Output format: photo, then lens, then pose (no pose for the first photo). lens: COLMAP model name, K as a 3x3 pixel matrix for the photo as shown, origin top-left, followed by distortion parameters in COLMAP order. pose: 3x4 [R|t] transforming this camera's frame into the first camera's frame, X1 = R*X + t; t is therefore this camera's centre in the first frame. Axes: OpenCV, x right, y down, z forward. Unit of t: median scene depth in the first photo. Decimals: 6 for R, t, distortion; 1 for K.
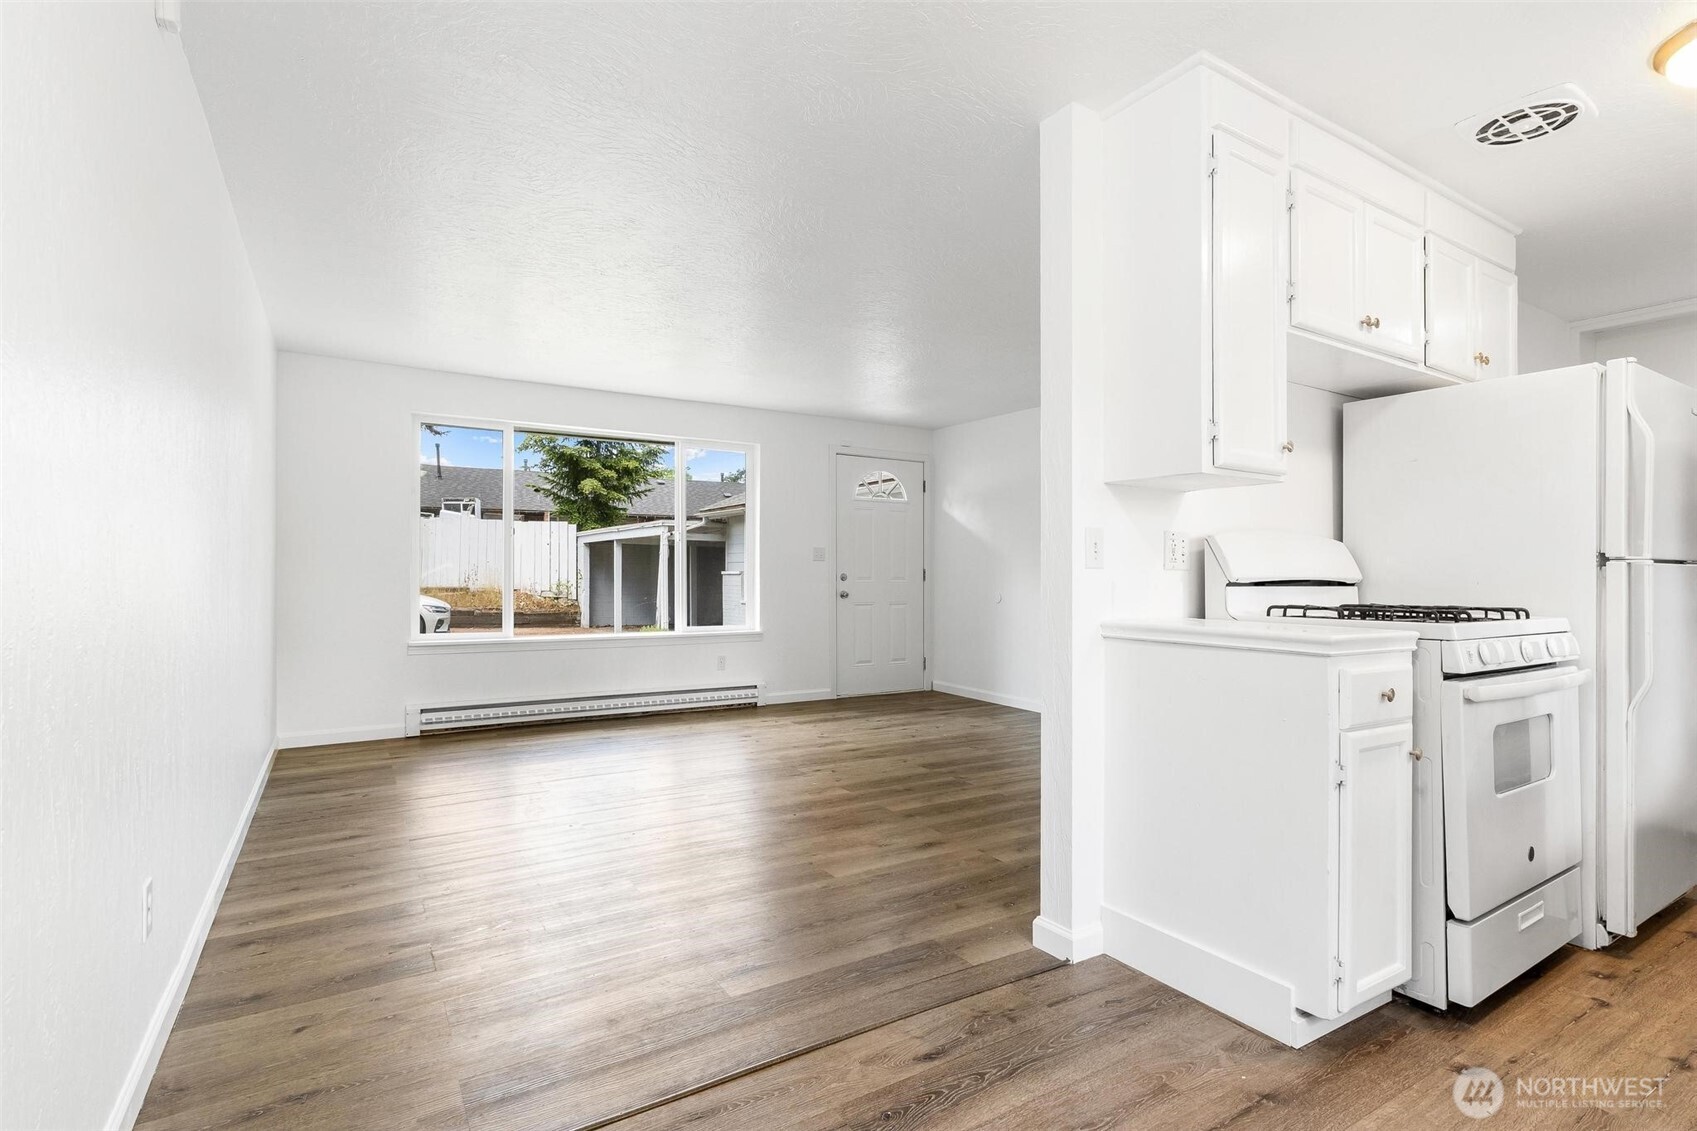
lens RADIAL K [[813.4, 0, 859.9], [0, 813.4, 566.7], [0, 0, 1]] dist [0.002689, -0.001423]
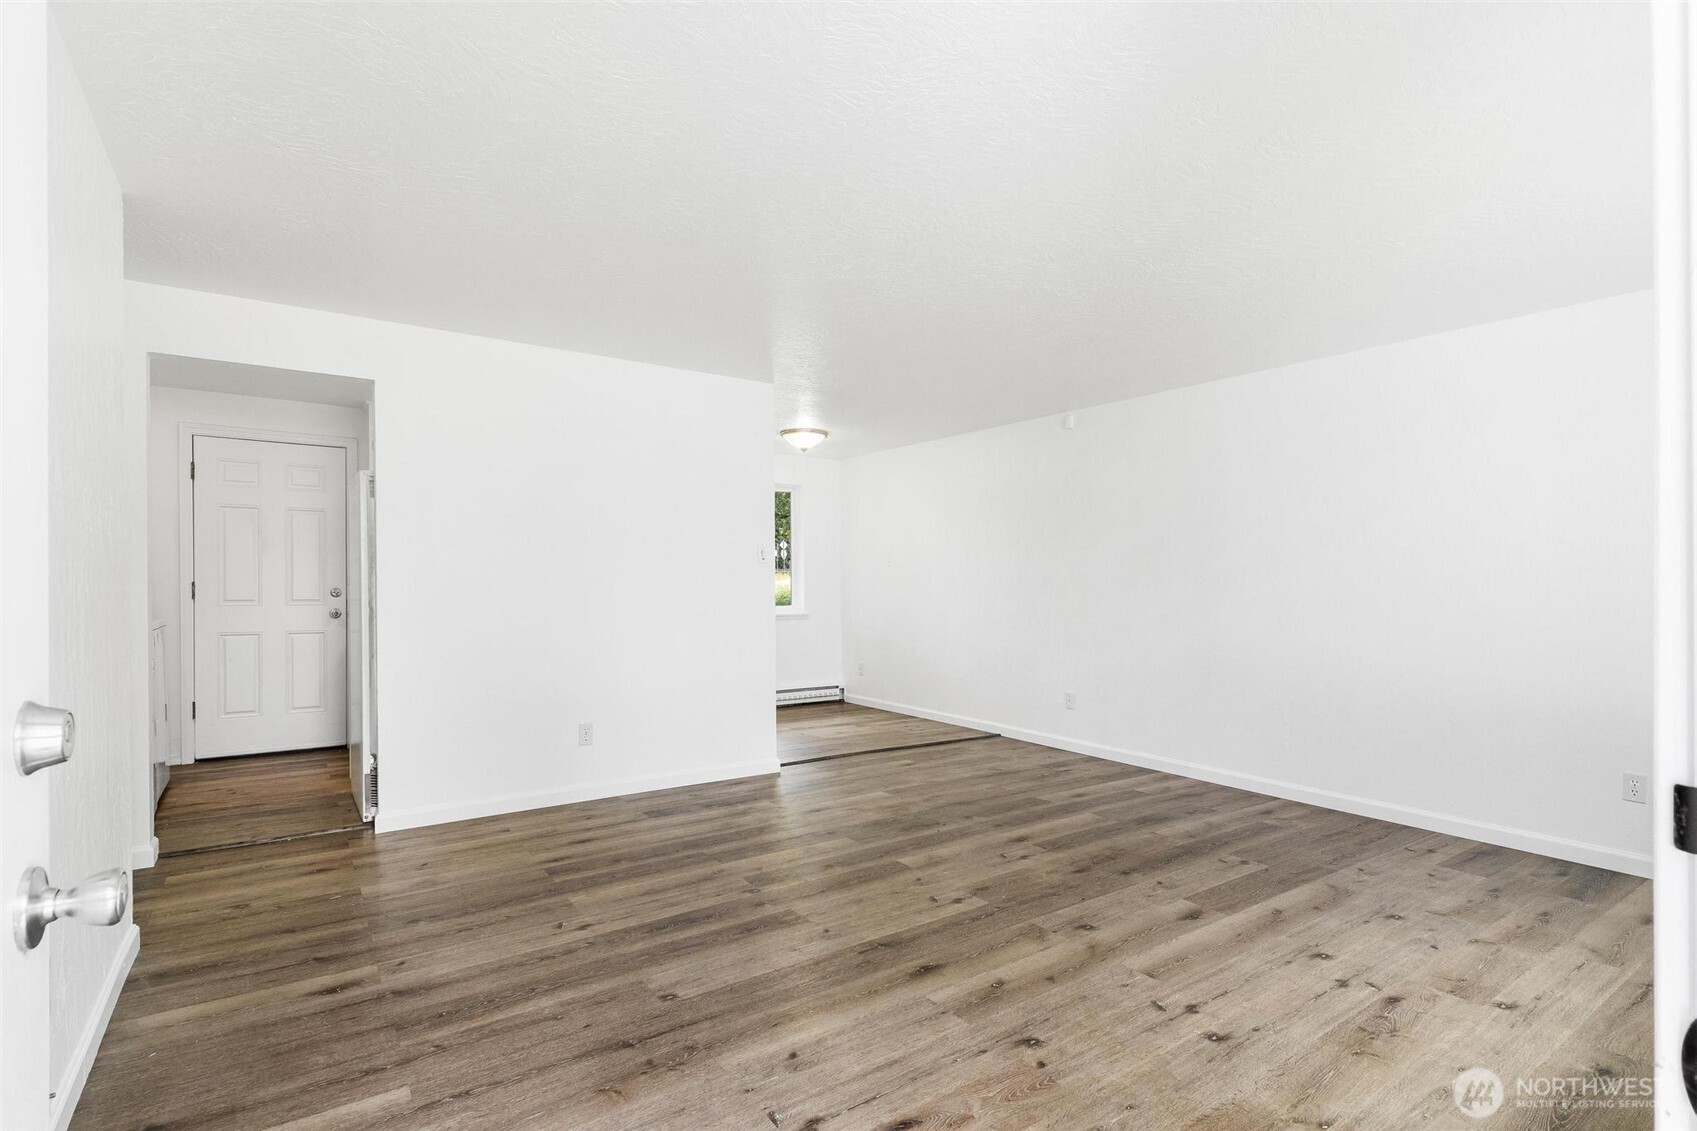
lens RADIAL K [[813.4, 0, 859.6], [0, 813.4, 578.2], [0, 0, 1]] dist [0.002689, -0.001423]
pose [[-0.998168, -0.015797, -0.058401, 0.093468], [-0.015080, 0.999806, -0.012698, -0.010748], [0.058590, -0.011794, -0.998212, 2.117211]]
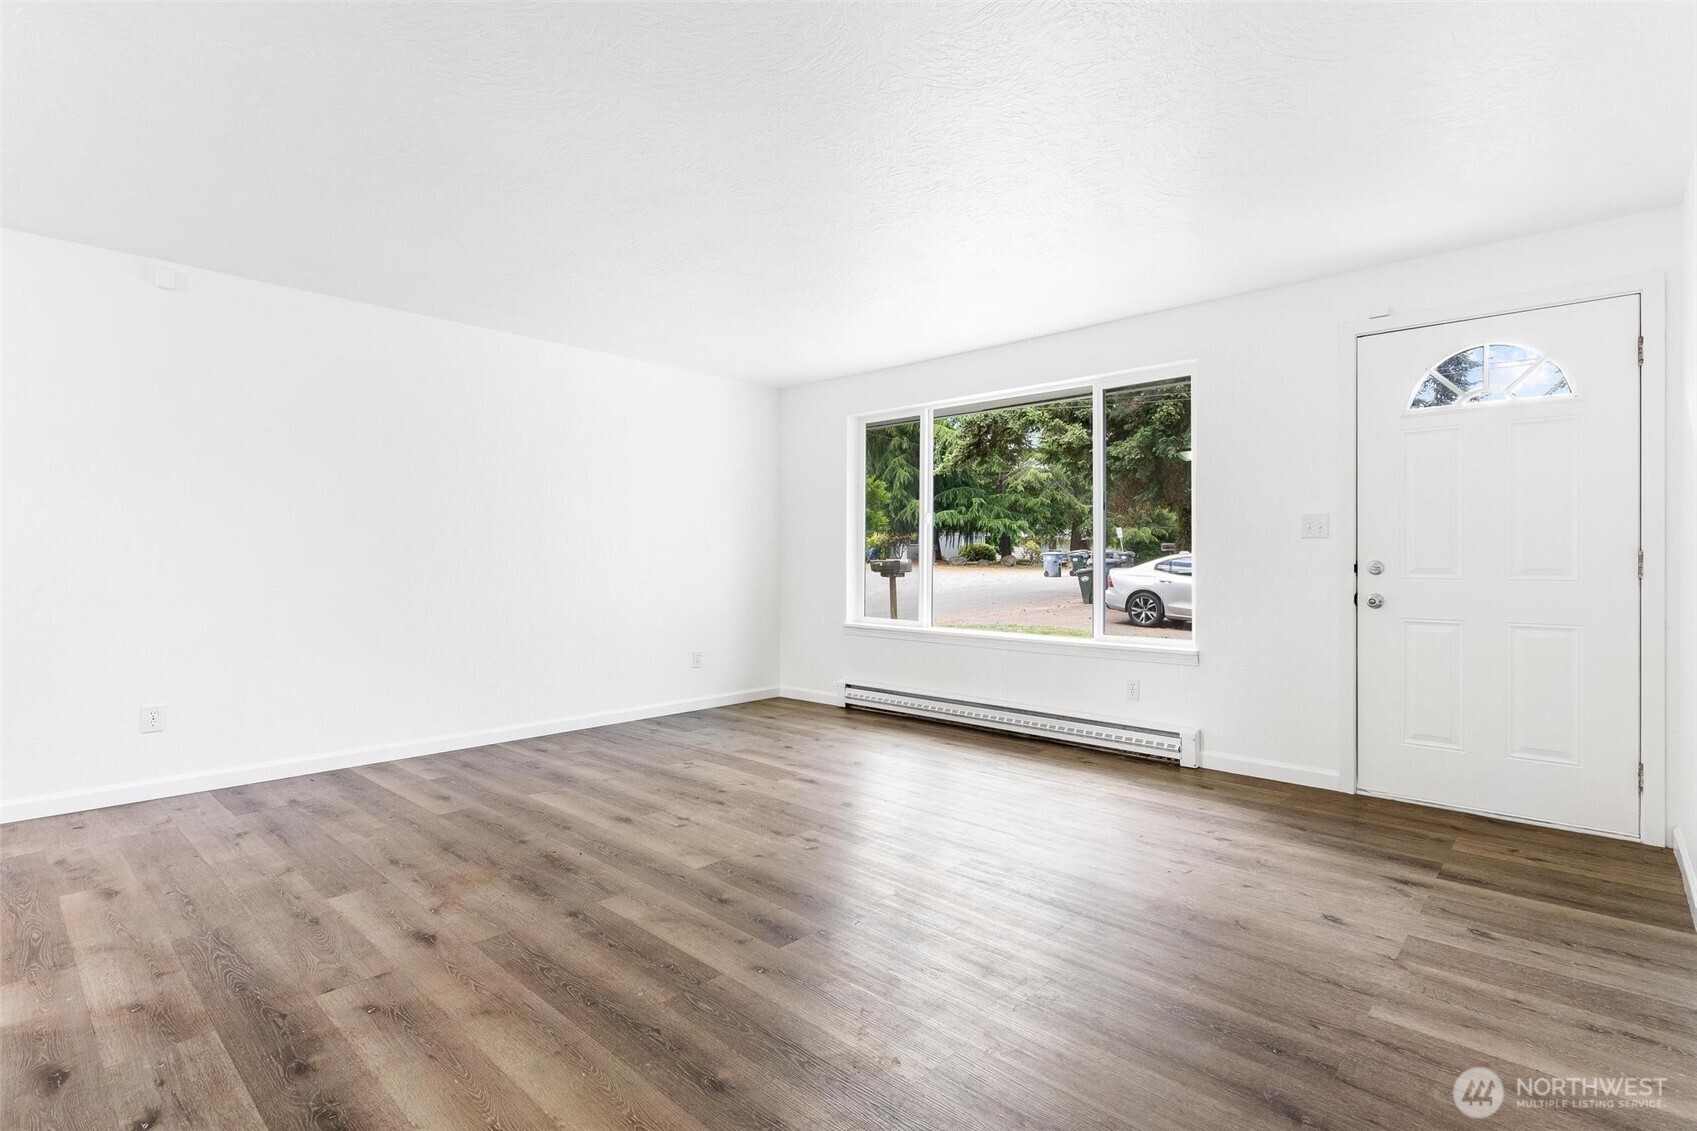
lens RADIAL K [[813.4, 0, 855.3], [0, 813.4, 564.9], [0, 0, 1]] dist [0.002689, -0.001423]
pose [[0.266849, -0.000809, -0.963738, 0.792653], [0.003890, 0.999992, 0.000238, 0.019712], [0.963730, -0.003812, 0.266850, 1.077169]]
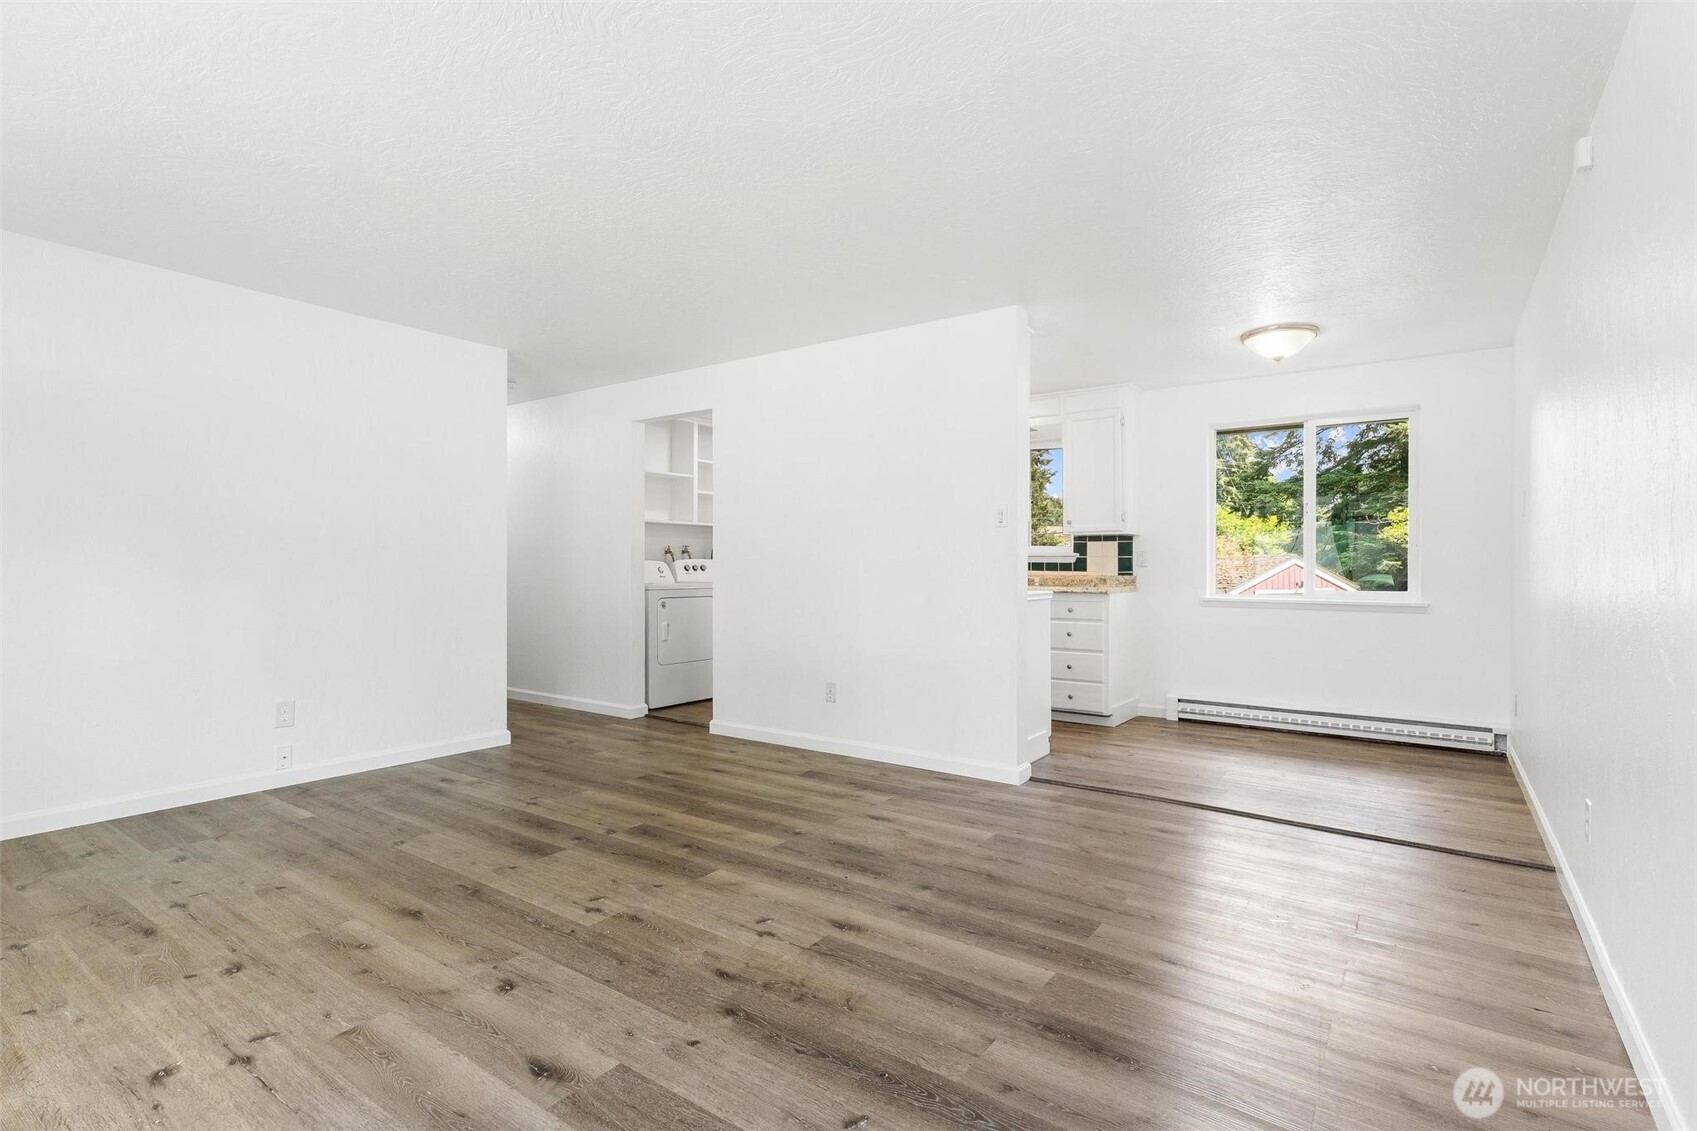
lens RADIAL K [[813.4, 0, 858.2], [0, 813.4, 560.7], [0, 0, 1]] dist [0.002689, -0.001423]
pose [[-0.385818, -0.006011, 0.922555, -0.827707], [-0.014548, 0.999894, 0.000430, -0.000717], [-0.922460, -0.013256, -0.385864, 1.331459]]
